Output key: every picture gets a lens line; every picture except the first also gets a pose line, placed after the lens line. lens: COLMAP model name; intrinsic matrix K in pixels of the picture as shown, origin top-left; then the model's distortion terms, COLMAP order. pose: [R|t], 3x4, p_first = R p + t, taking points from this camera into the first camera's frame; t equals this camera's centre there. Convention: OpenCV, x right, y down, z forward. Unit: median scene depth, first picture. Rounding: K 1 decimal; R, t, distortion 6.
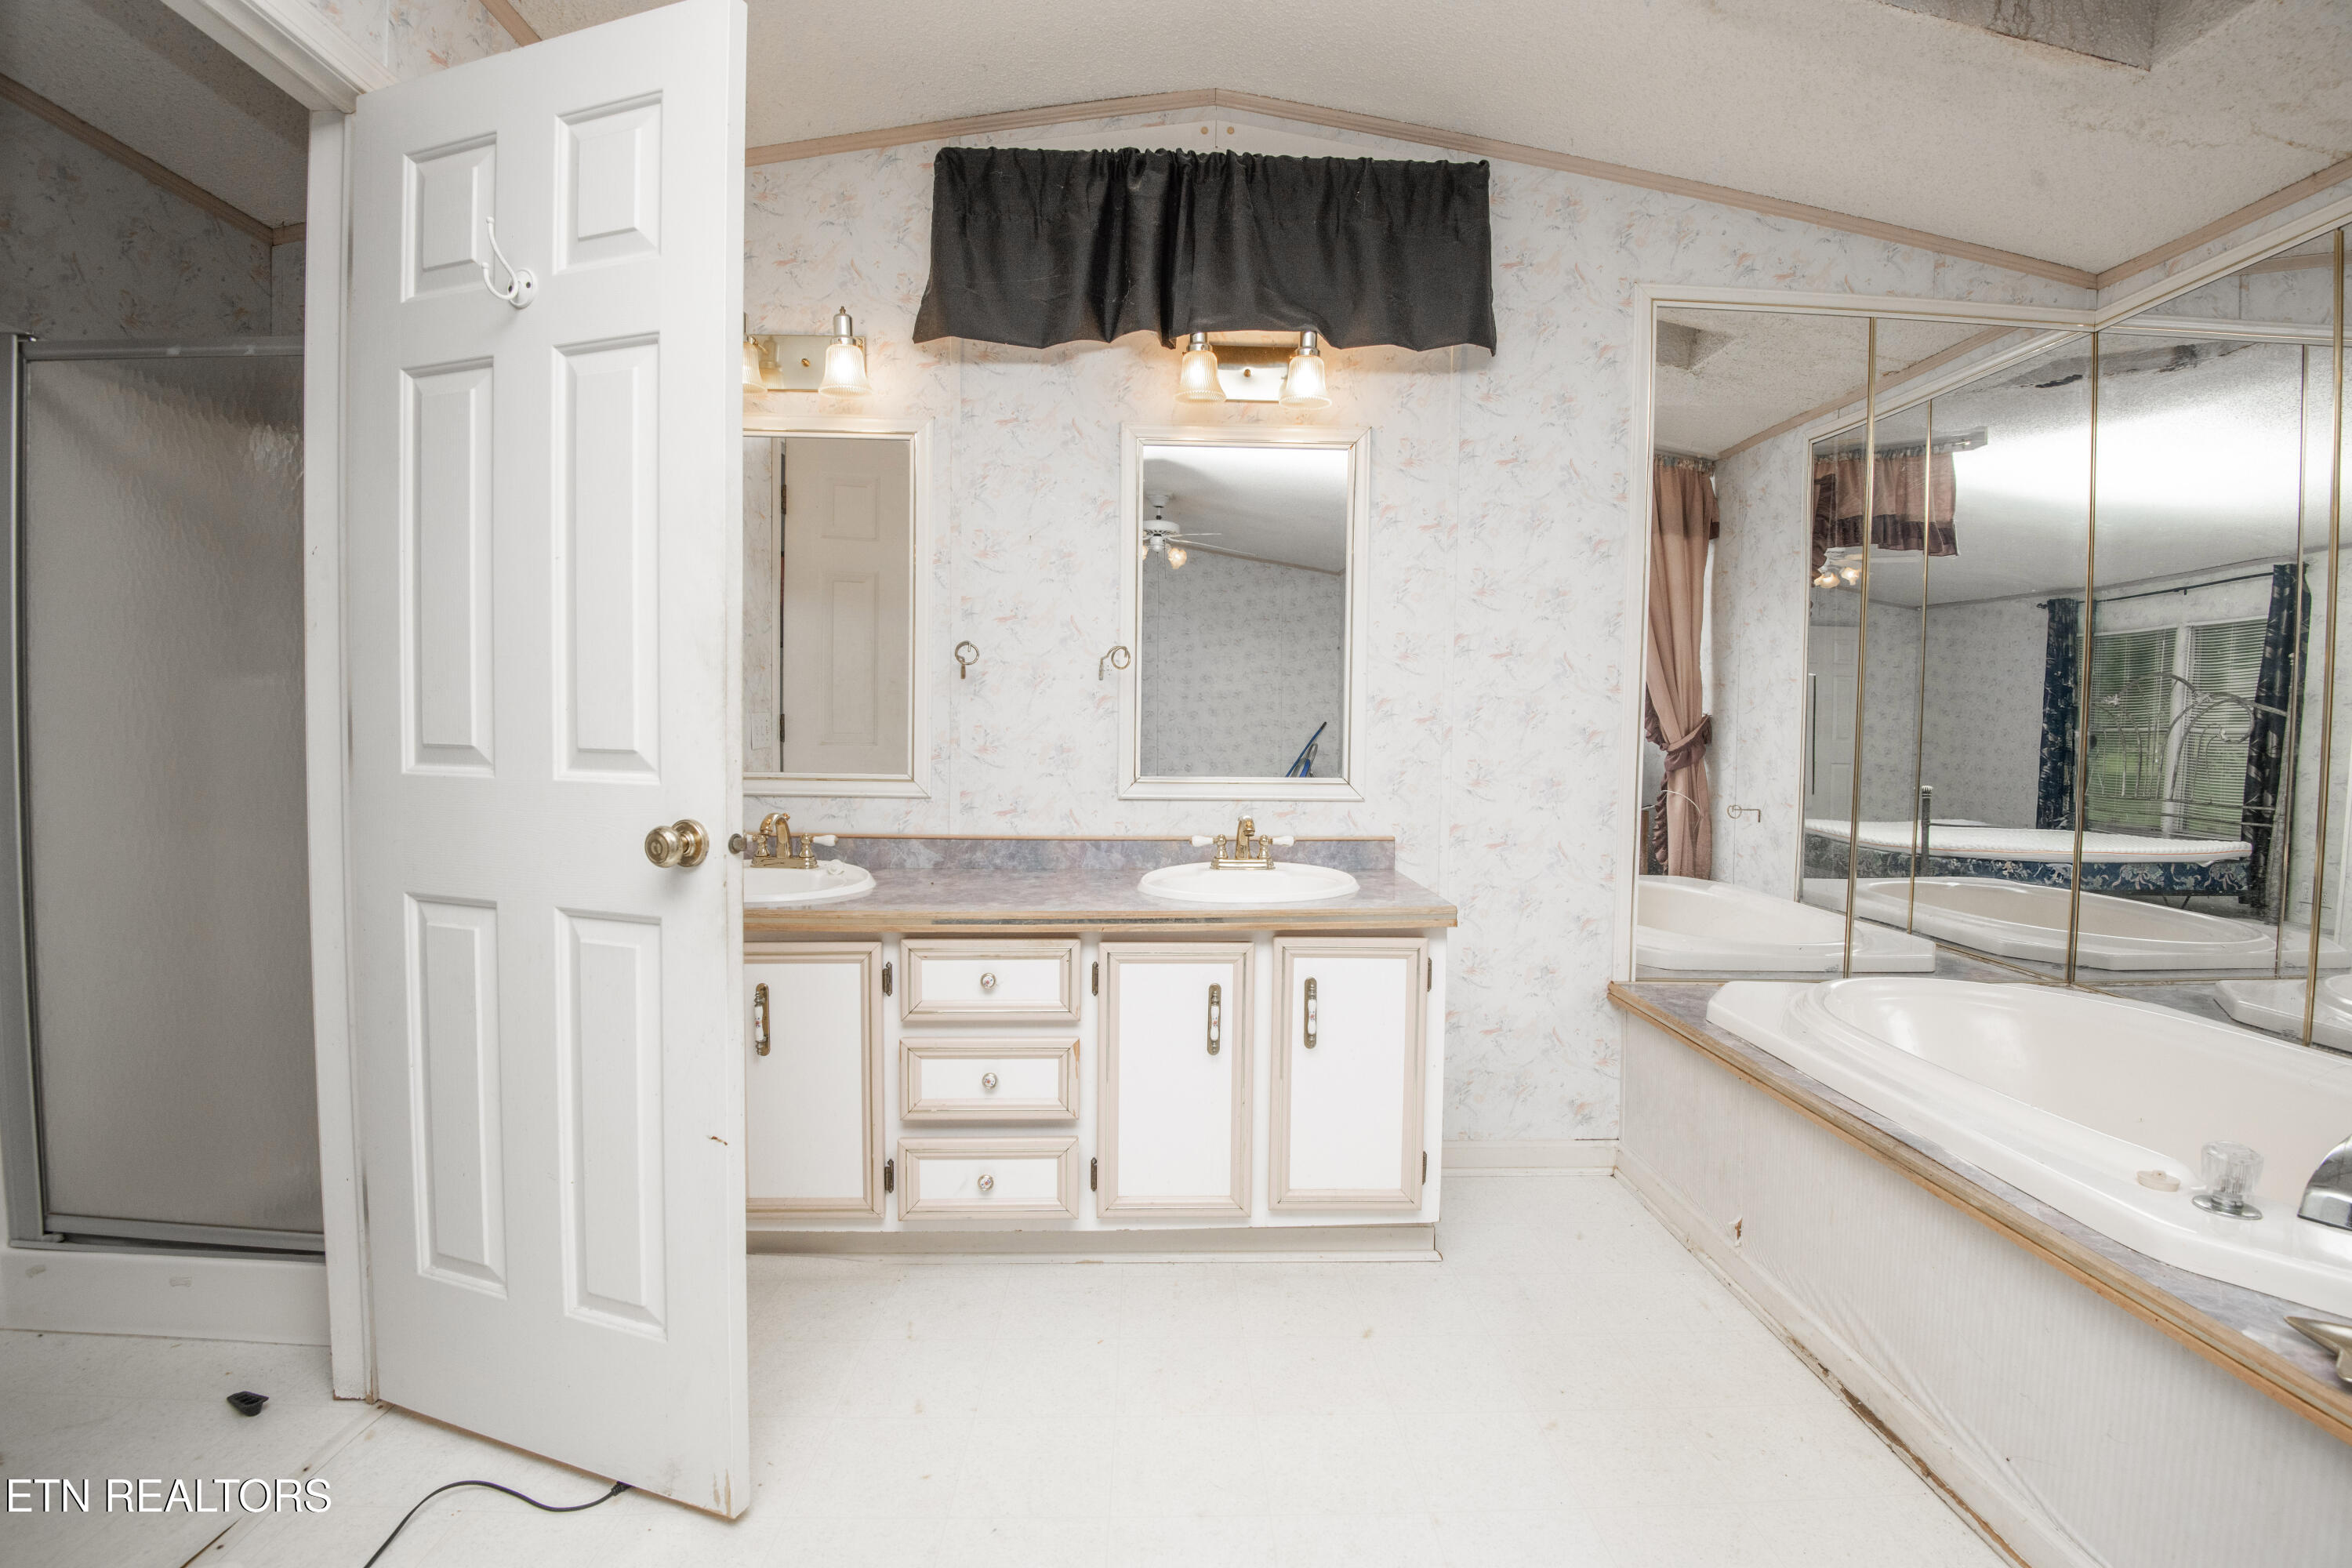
lens RADIAL K [[1045.4, 0, 1181.7], [0, 1045.4, 773.8], [0, 0, 1]] dist [0.001827, -0.018044]
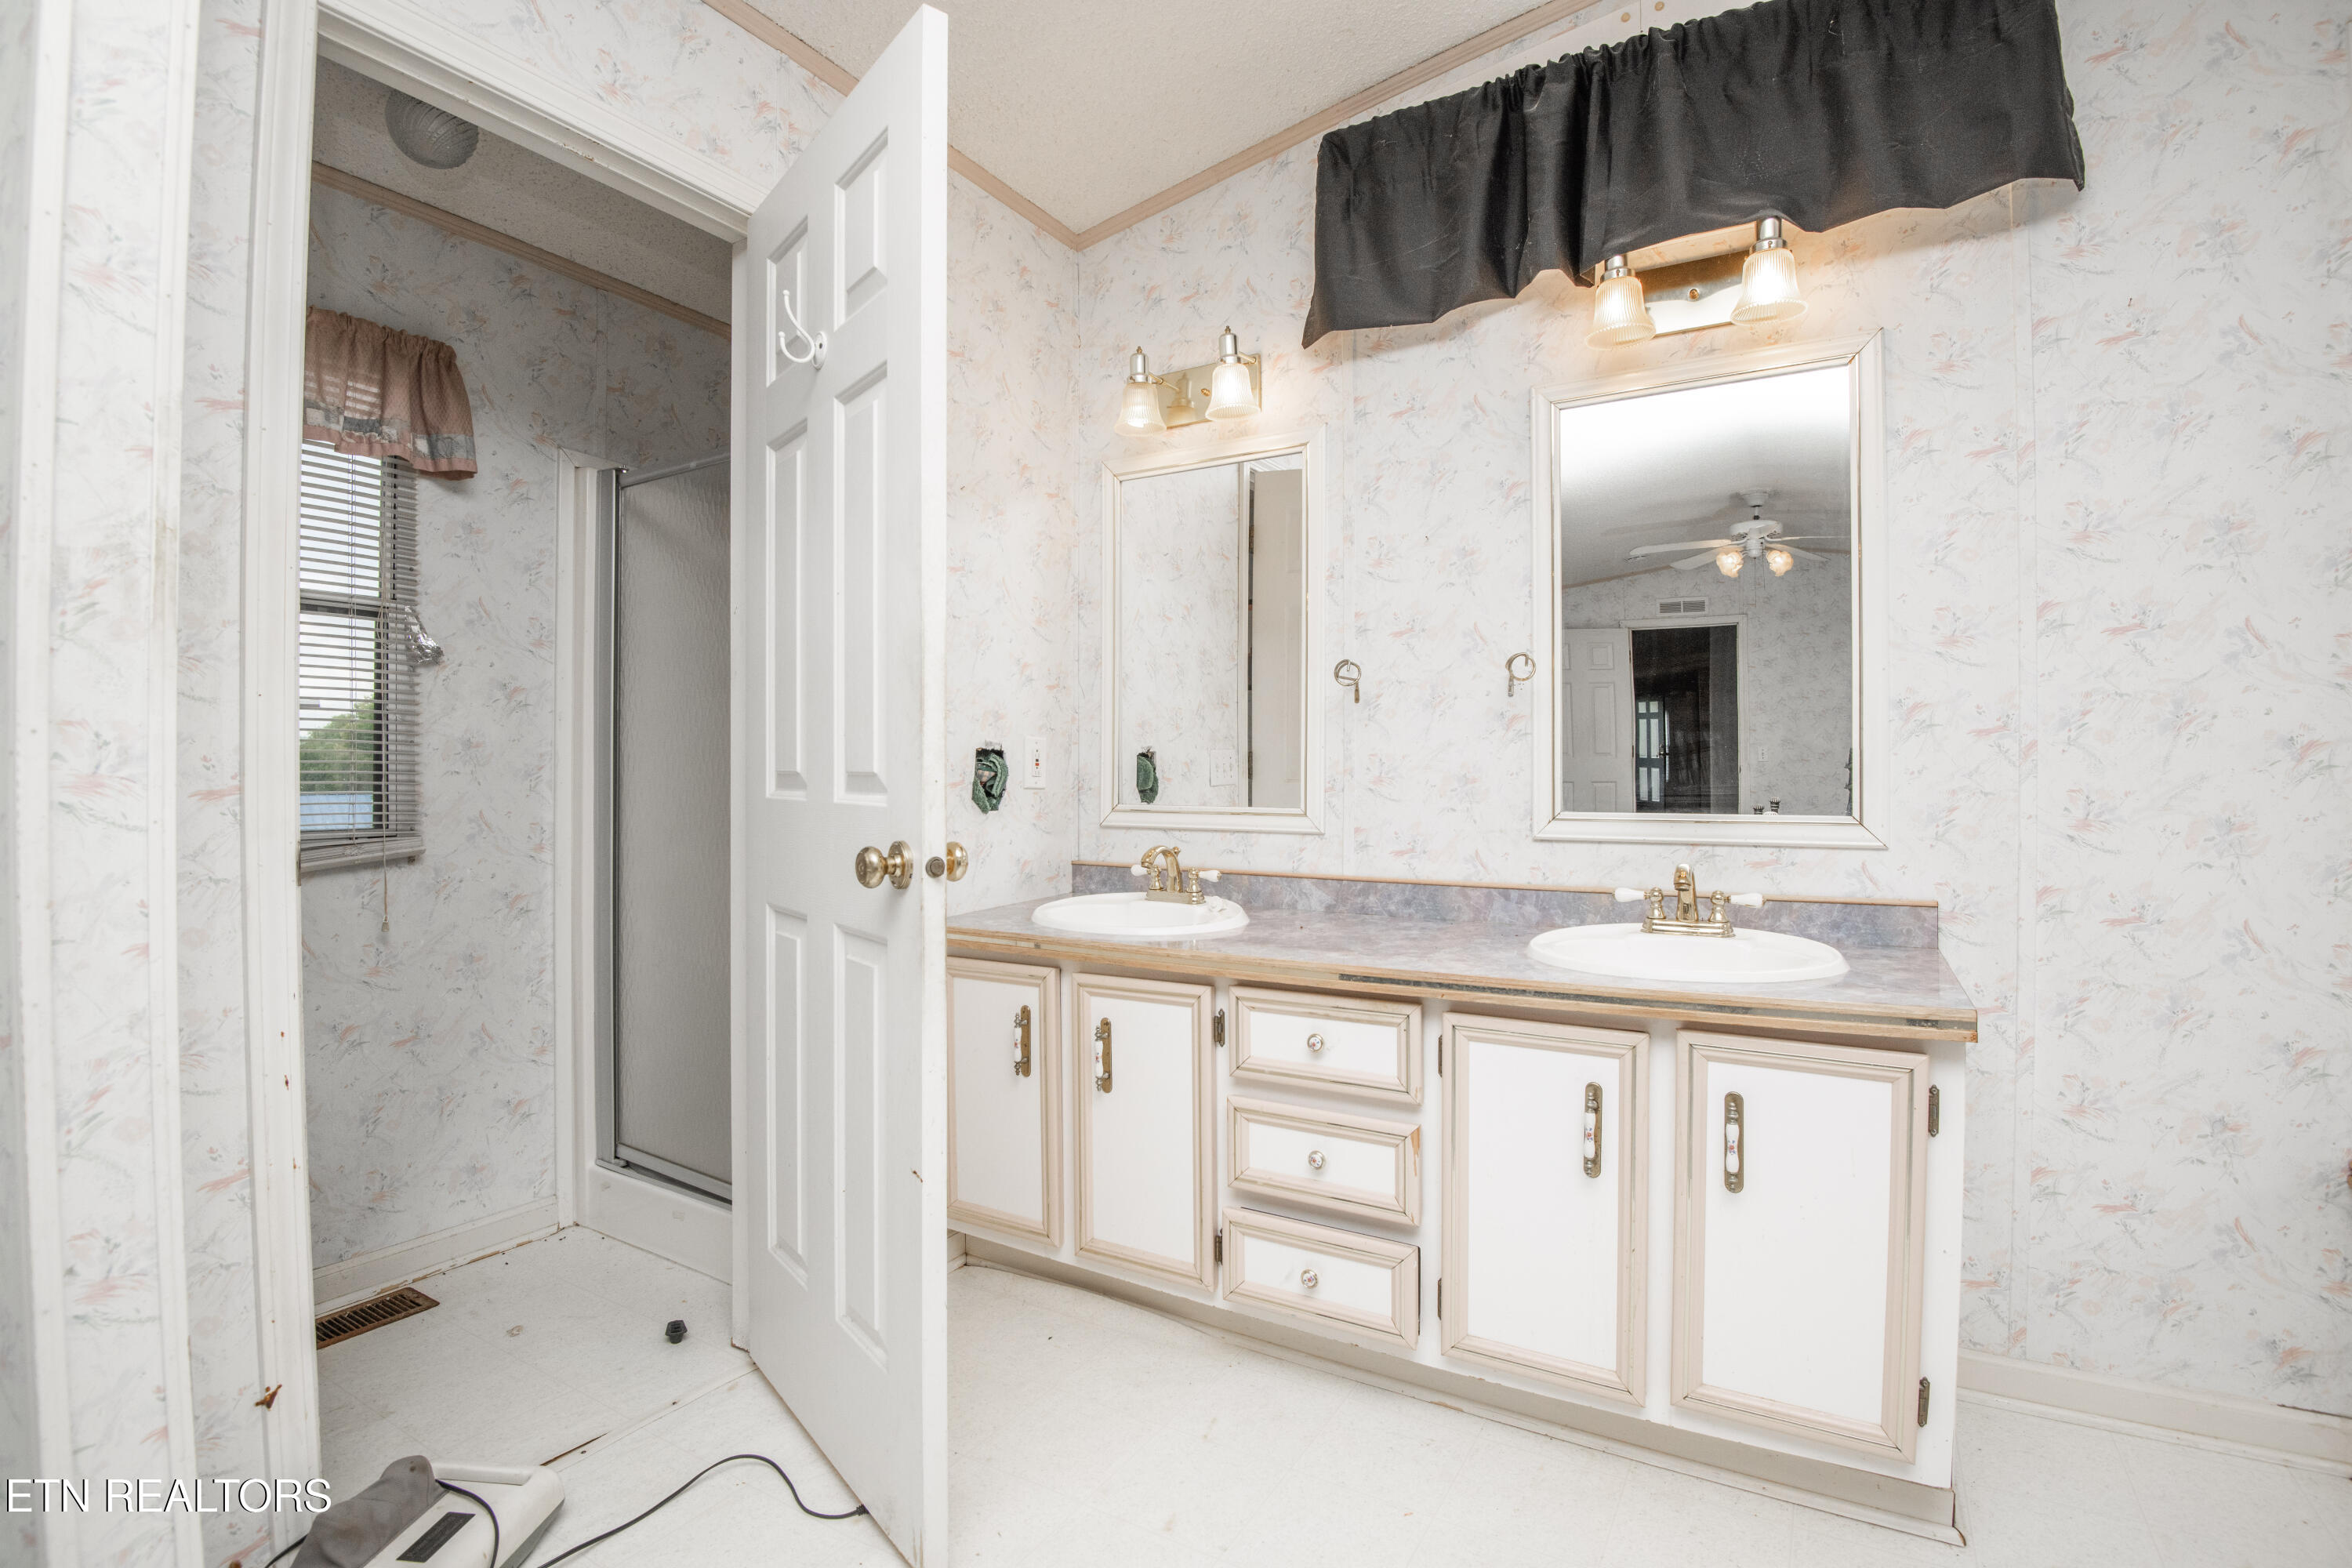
lens RADIAL K [[1068.0, 0, 1175.4], [0, 1068.0, 772.9], [0, 0, 1]] dist [-0.001667, -0.020804]
pose [[0.855365, -0.012025, -0.517886, 0.143711], [-0.010025, 0.999159, -0.039759, 0.008576], [0.517929, 0.039200, 0.854525, 0.142128]]
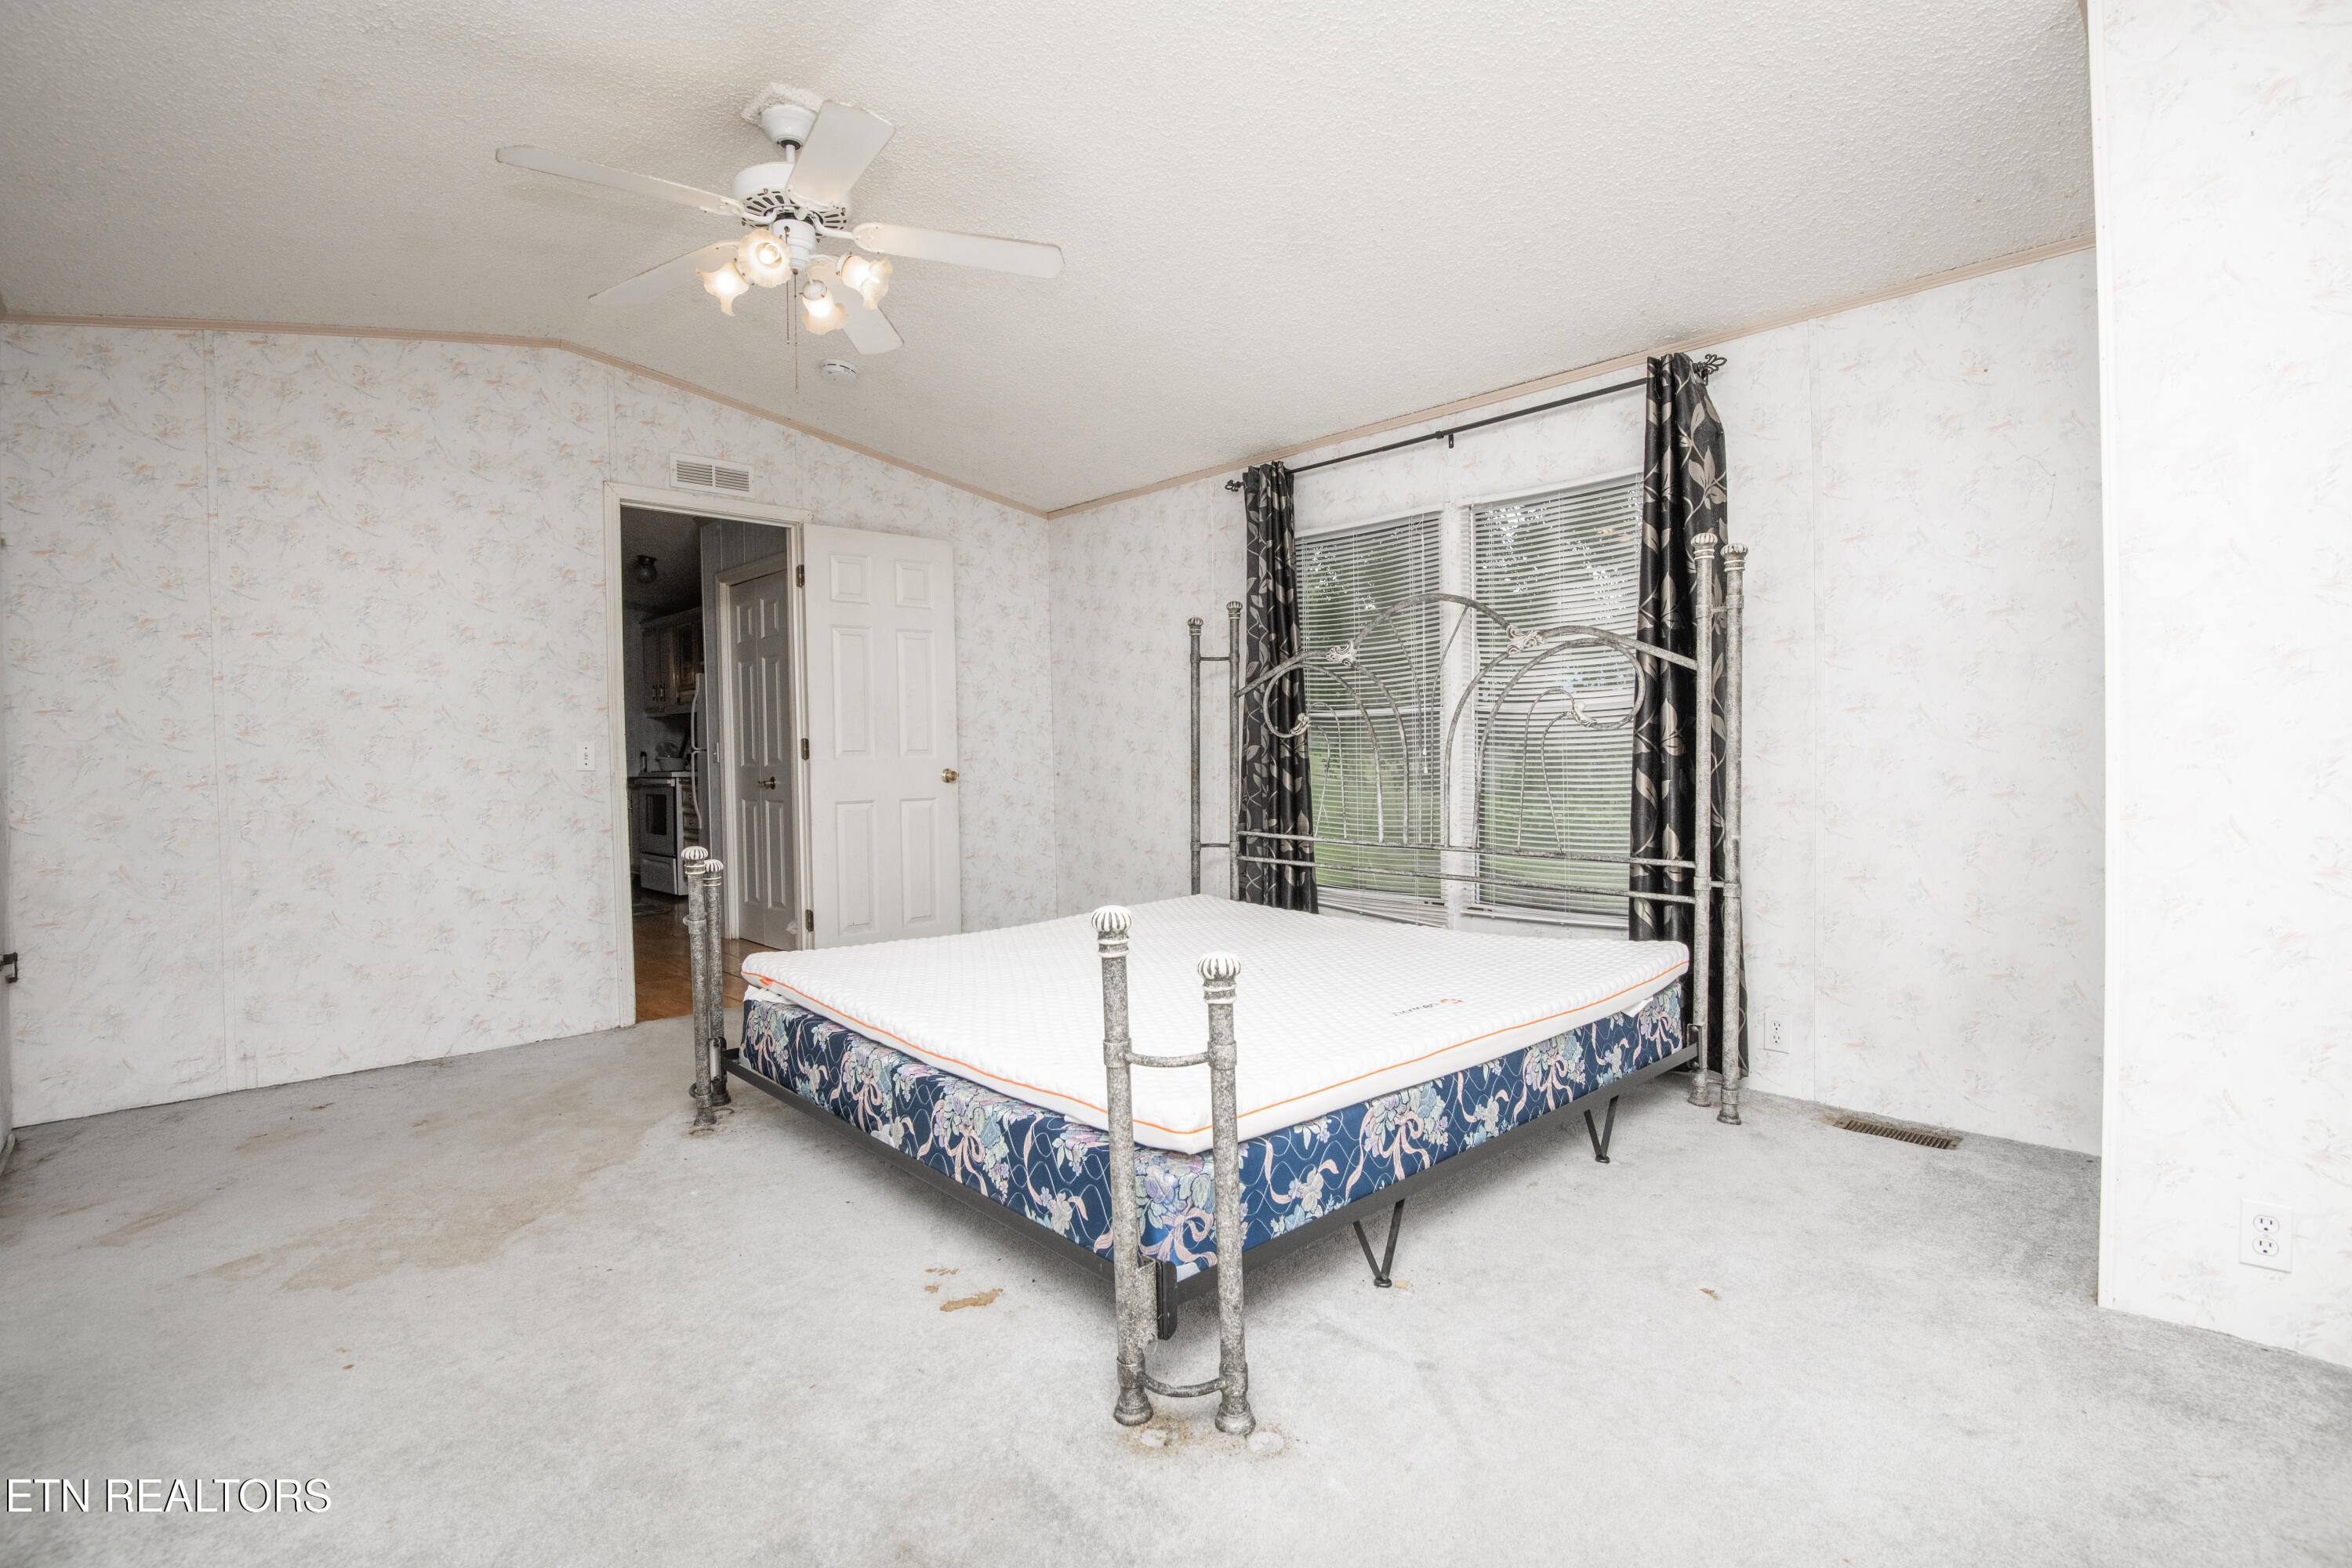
lens RADIAL K [[1087.2, 0, 1184.4], [0, 1087.2, 781.8], [0, 0, 1]] dist [-0.012434, -0.020462]
pose [[0.748657, -0.039466, 0.661782, 0.551407], [0.049151, 0.998783, 0.003960, -0.016556], [-0.661133, 0.029563, 0.749686, 0.764846]]
